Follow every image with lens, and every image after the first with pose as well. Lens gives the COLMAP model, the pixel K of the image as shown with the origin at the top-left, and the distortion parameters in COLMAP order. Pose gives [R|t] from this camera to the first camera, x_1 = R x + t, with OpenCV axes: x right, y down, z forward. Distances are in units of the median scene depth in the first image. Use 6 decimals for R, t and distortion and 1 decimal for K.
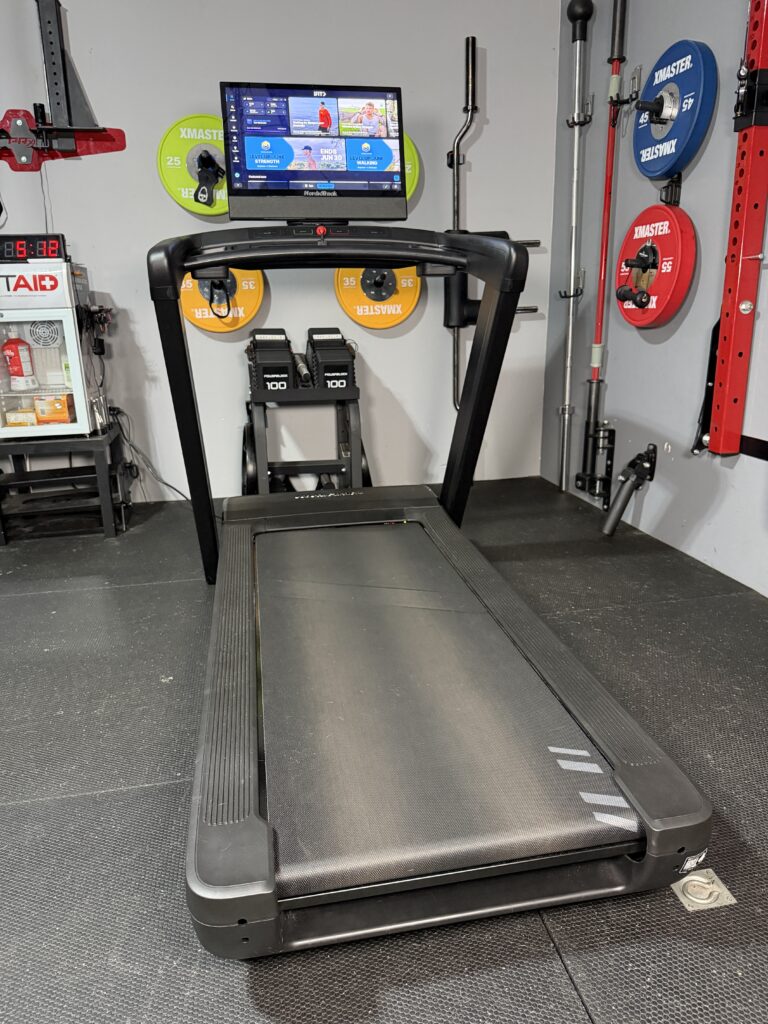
lens RADIAL K [[729.2, 0, 384.0], [0, 729.2, 512.0], [0, 0, 1]] dist [0.002757, -0.004104]
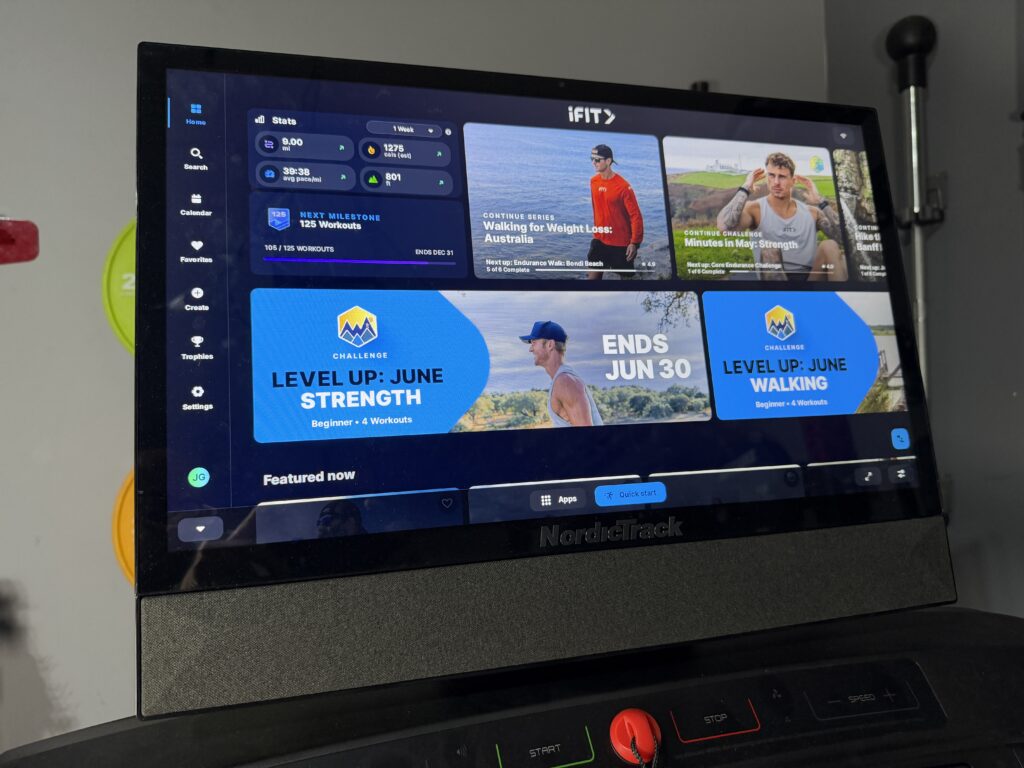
lens RADIAL K [[723.0, 0, 512.0], [0, 723.0, 384.0], [0, 0, 1]] dist [0.069842, -0.104038]
pose [[0.995030, -0.008193, 0.099242, -0.129741], [0.032902, 0.967687, -0.250000, -0.405214], [-0.093987, 0.252023, 0.963146, 0.749330]]
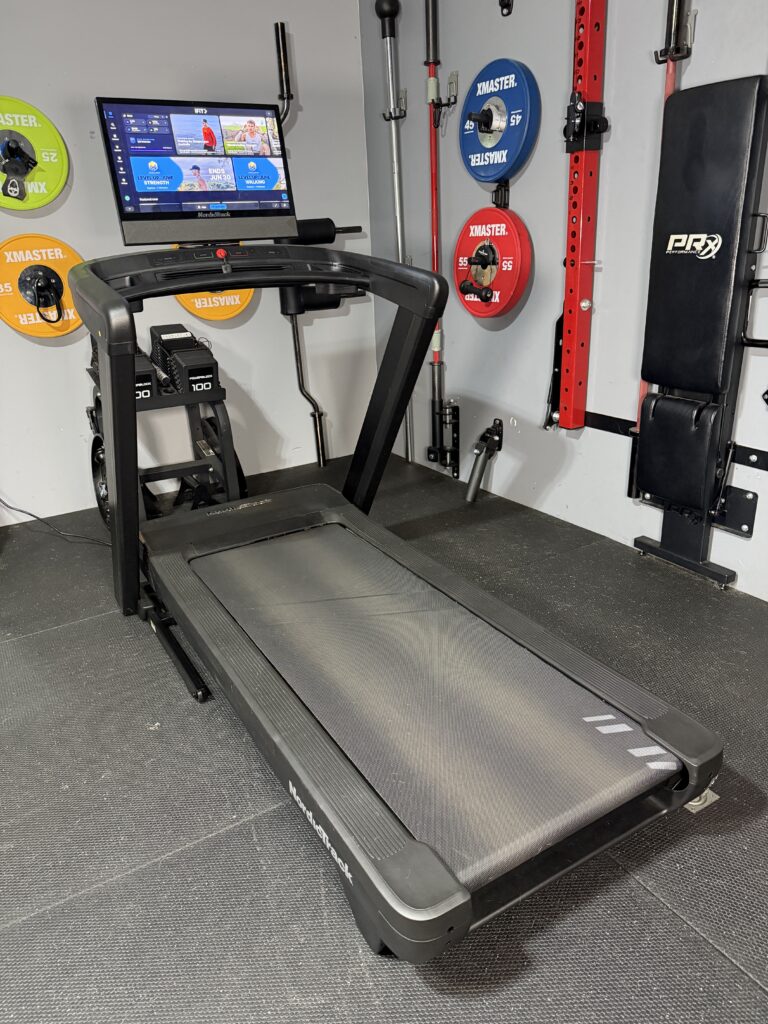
lens RADIAL K [[723.0, 0, 379.4], [0, 723.0, 510.4], [0, 0, 1]] dist [0.069842, -0.104038]
pose [[0.939793, -0.143212, 0.310290, -0.229835], [0.120785, 0.988551, 0.090428, -0.096851], [-0.319688, -0.047506, 0.946331, -0.029407]]
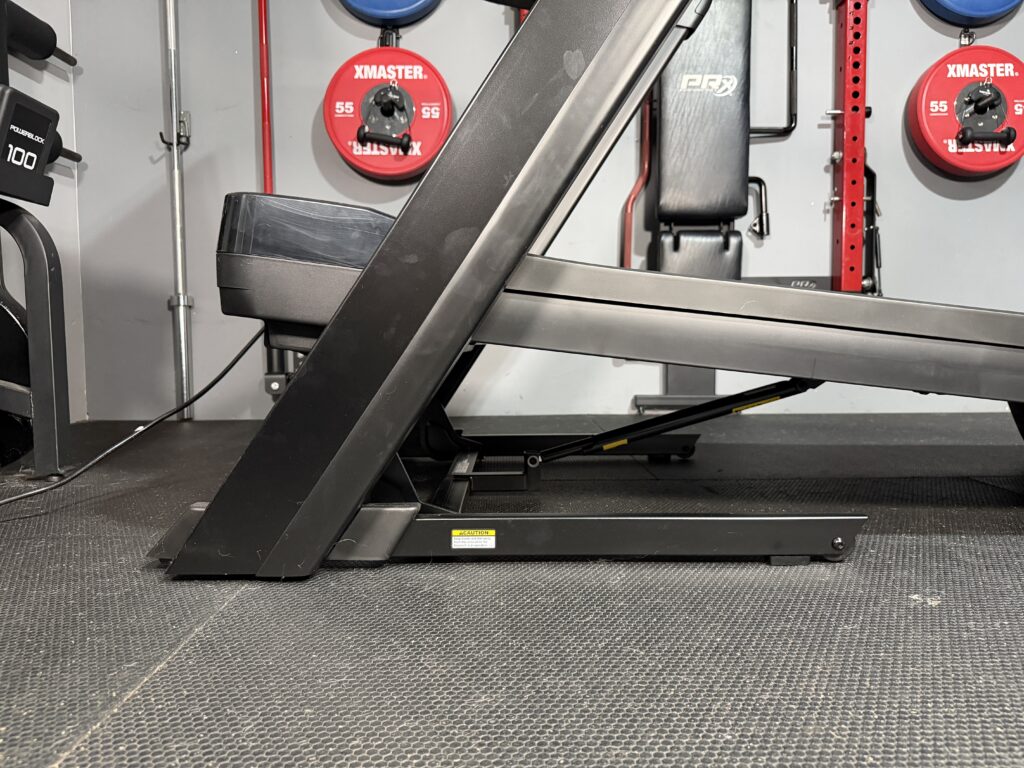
lens RADIAL K [[729.2, 0, 495.0], [0, 729.2, 396.5], [0, 0, 1]] dist [0.002757, -0.004104]
pose [[0.183673, -0.040990, 0.982132, -0.606395], [0.269256, 0.963015, -0.010163, 0.056663], [-0.945392, 0.266312, 0.187917, 0.943177]]
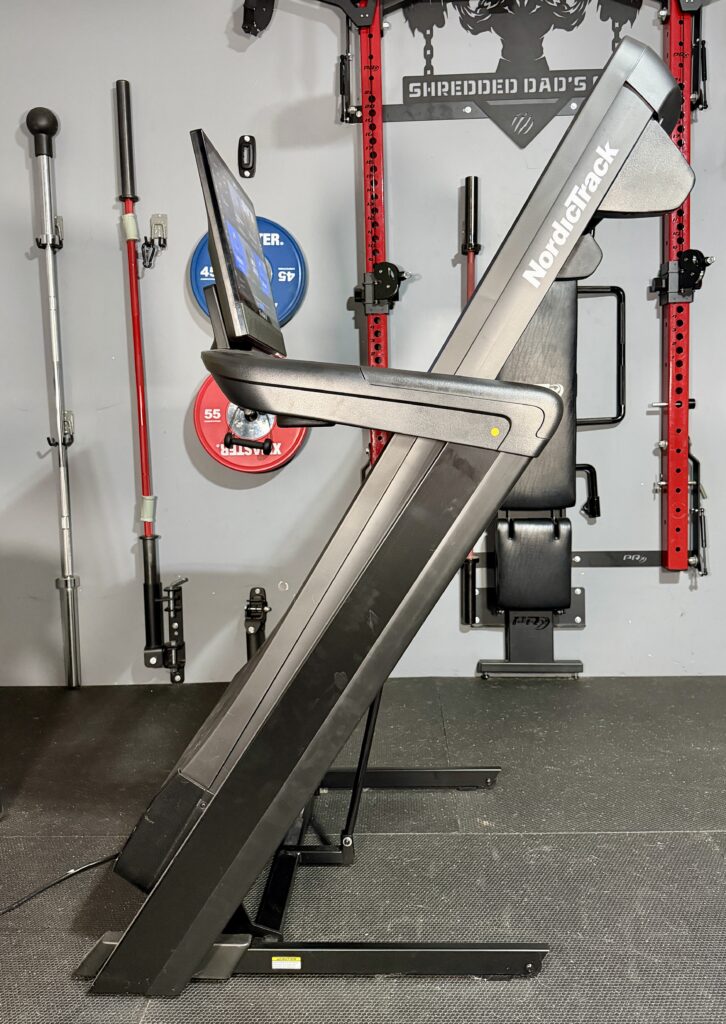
lens RADIAL K [[823.9, 0, 366.9], [0, 823.9, 484.9], [0, 0, 1]] dist [0.150254, -0.266281]
pose [[0.223005, -0.059870, 0.972977, -0.852551], [0.282201, 0.959339, -0.005649, -0.226262], [-0.933076, 0.275835, 0.230832, 0.723094]]
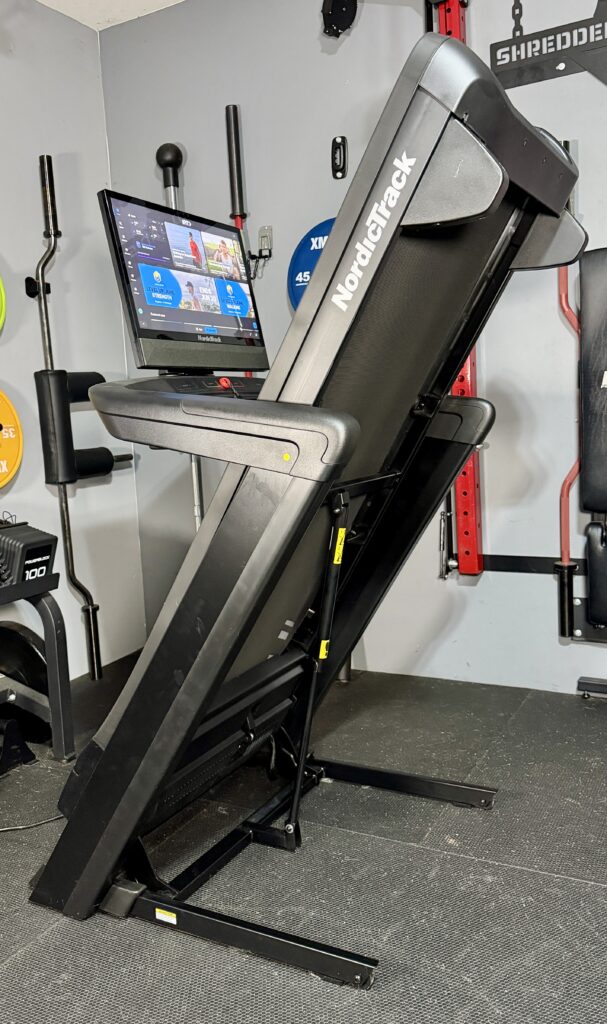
lens RADIAL K [[853.6, 0, 285.5], [0, 853.6, 493.1], [0, 0, 1]] dist [0.184670, -0.351877]
pose [[0.650270, -0.091217, 0.754207, -0.731497], [0.247180, 0.964152, -0.096508, -0.150153], [-0.718367, 0.249181, 0.649506, 0.342450]]
